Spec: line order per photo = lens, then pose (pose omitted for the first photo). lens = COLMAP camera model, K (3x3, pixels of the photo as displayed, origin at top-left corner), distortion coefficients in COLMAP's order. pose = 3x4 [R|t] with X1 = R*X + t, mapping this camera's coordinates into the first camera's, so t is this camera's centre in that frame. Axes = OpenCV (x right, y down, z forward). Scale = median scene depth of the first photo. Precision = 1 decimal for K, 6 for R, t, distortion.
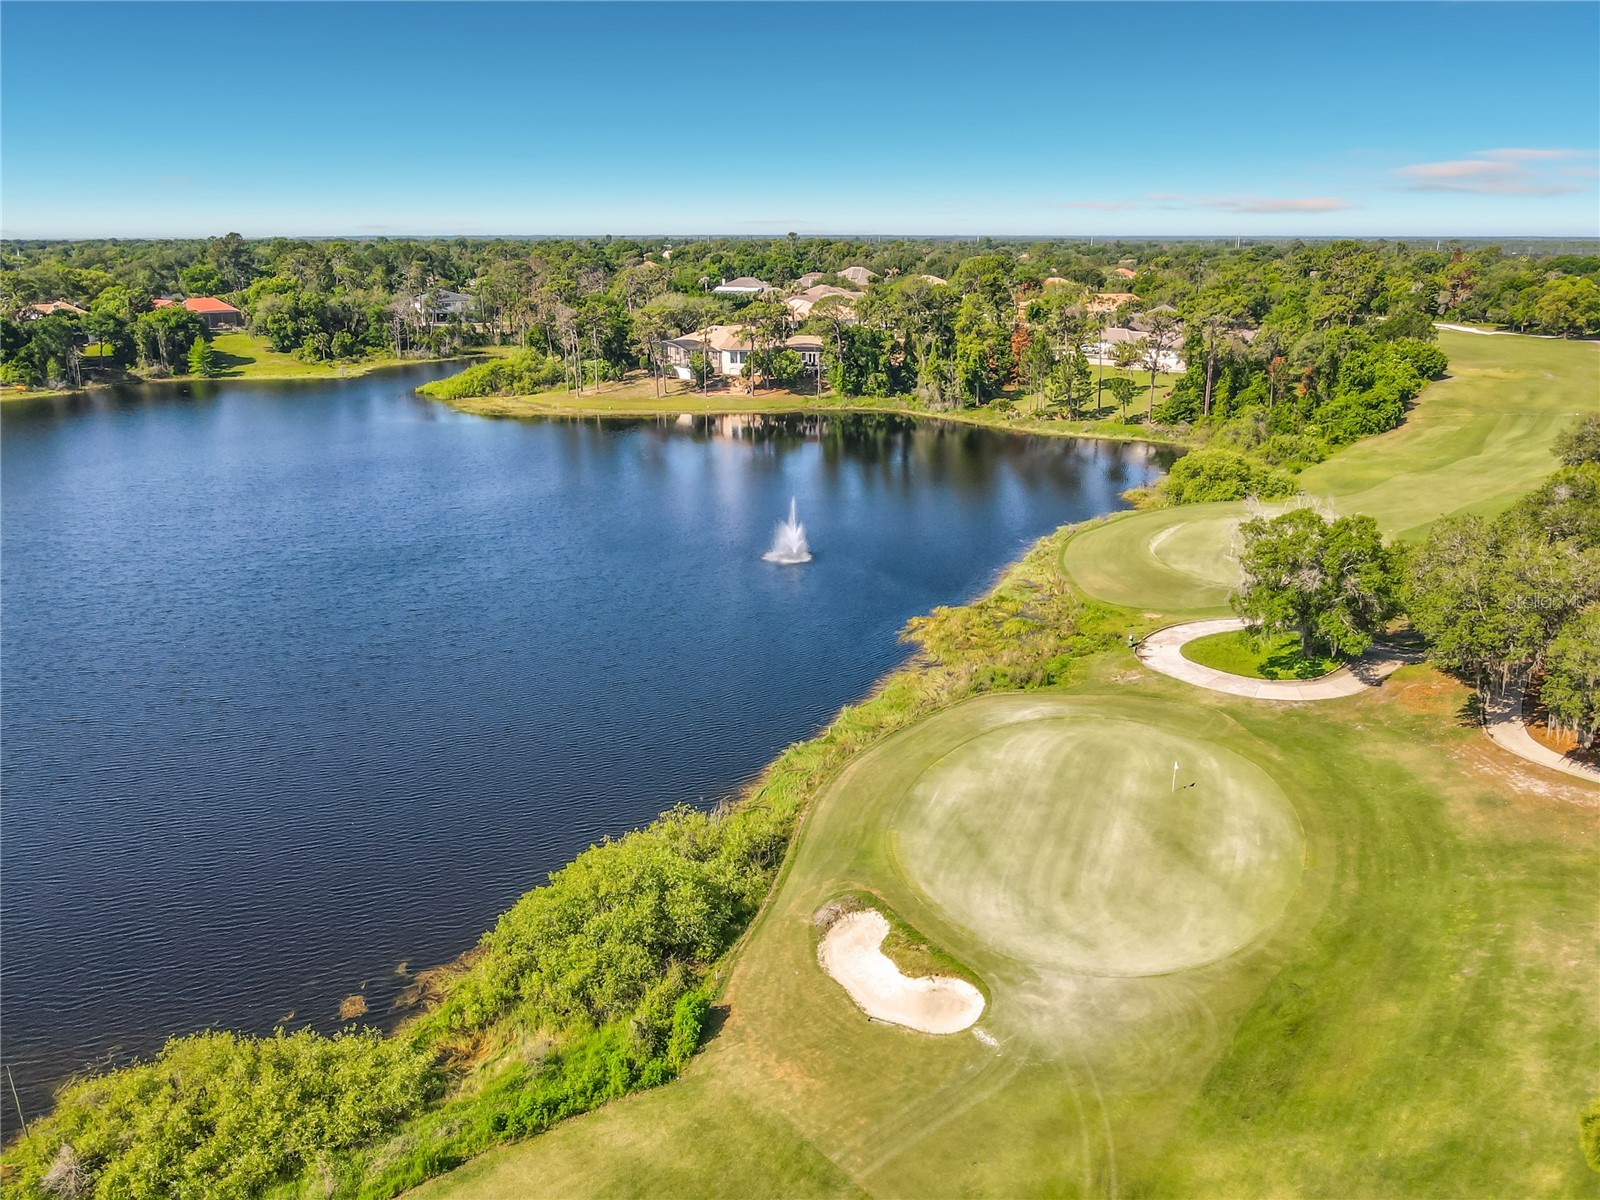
lens RADIAL K [[1213.8, 0, 808.5], [0, 1213.8, 595.6], [0, 0, 1]] dist [-0.017463, 0.002565]
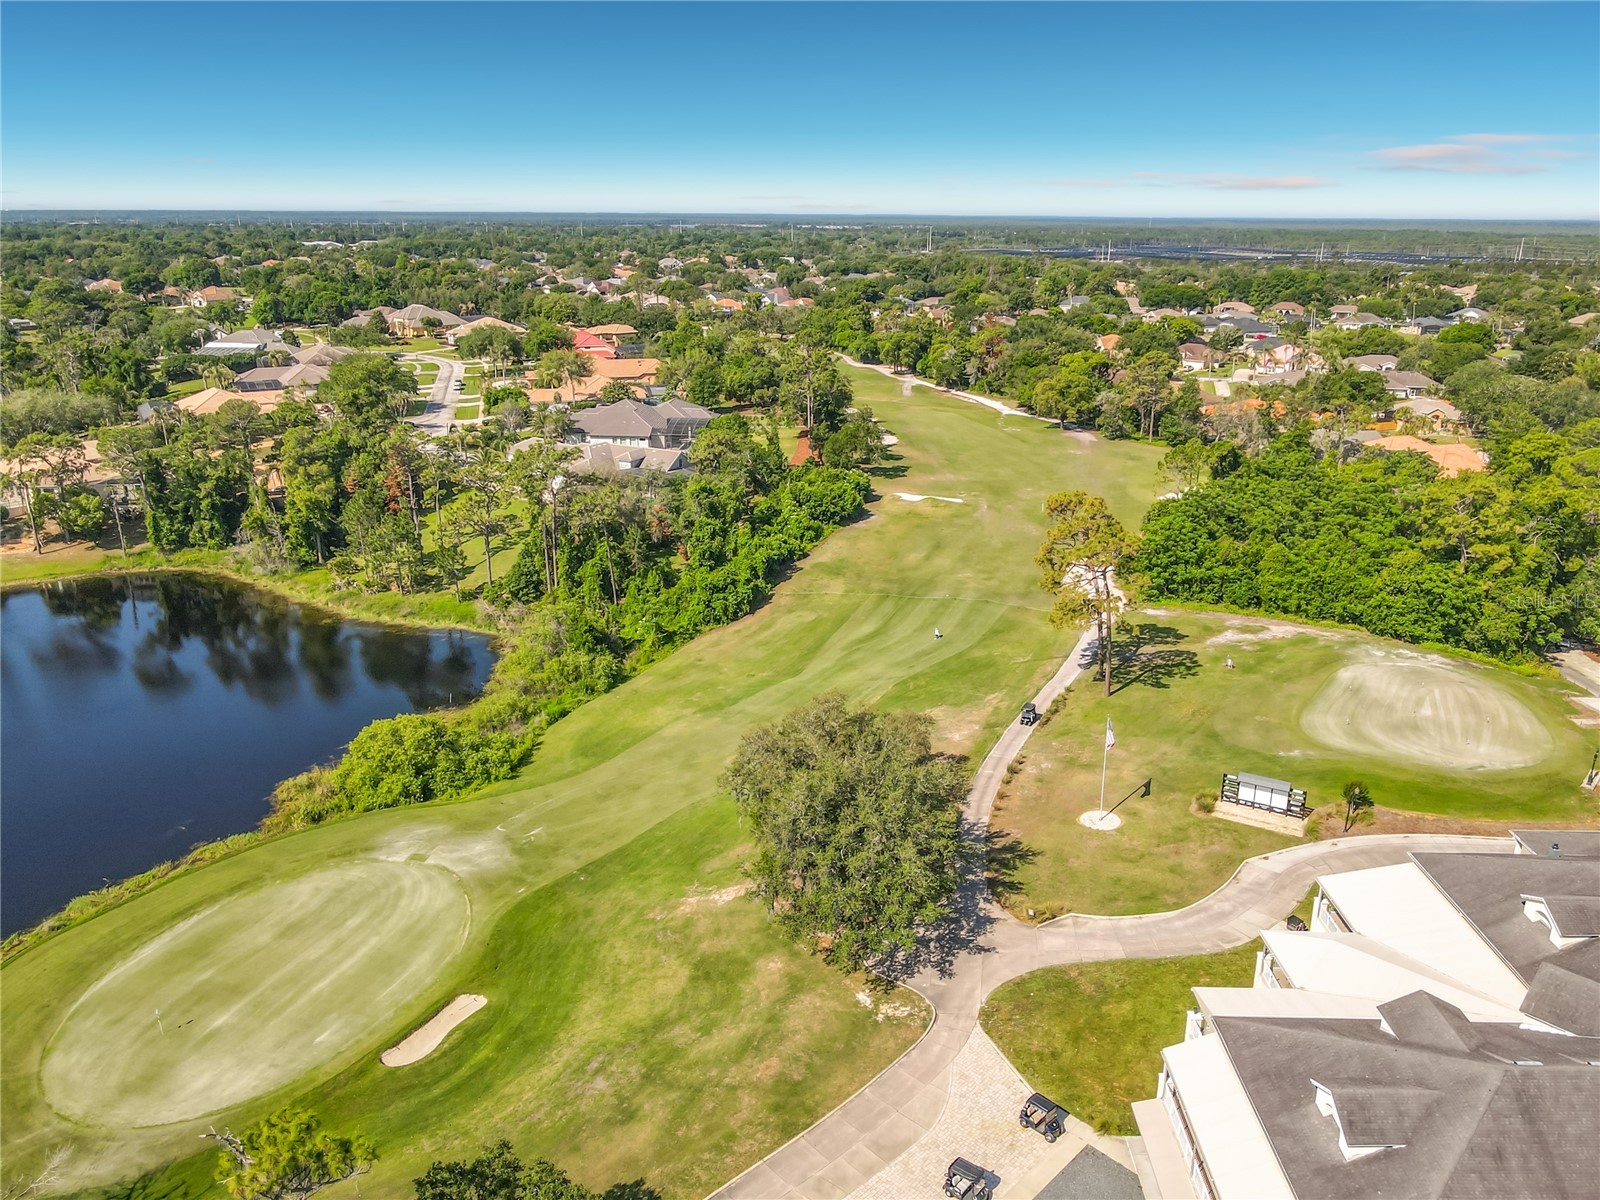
lens RADIAL K [[1213.8, 0, 808.5], [0, 1213.8, 595.6], [0, 0, 1]] dist [-0.017463, 0.002565]
pose [[0.979176, -0.052280, 0.196168, 0.337289], [0.049377, 0.998587, 0.019661, -0.153204], [-0.196919, -0.009565, 0.980373, 0.172020]]
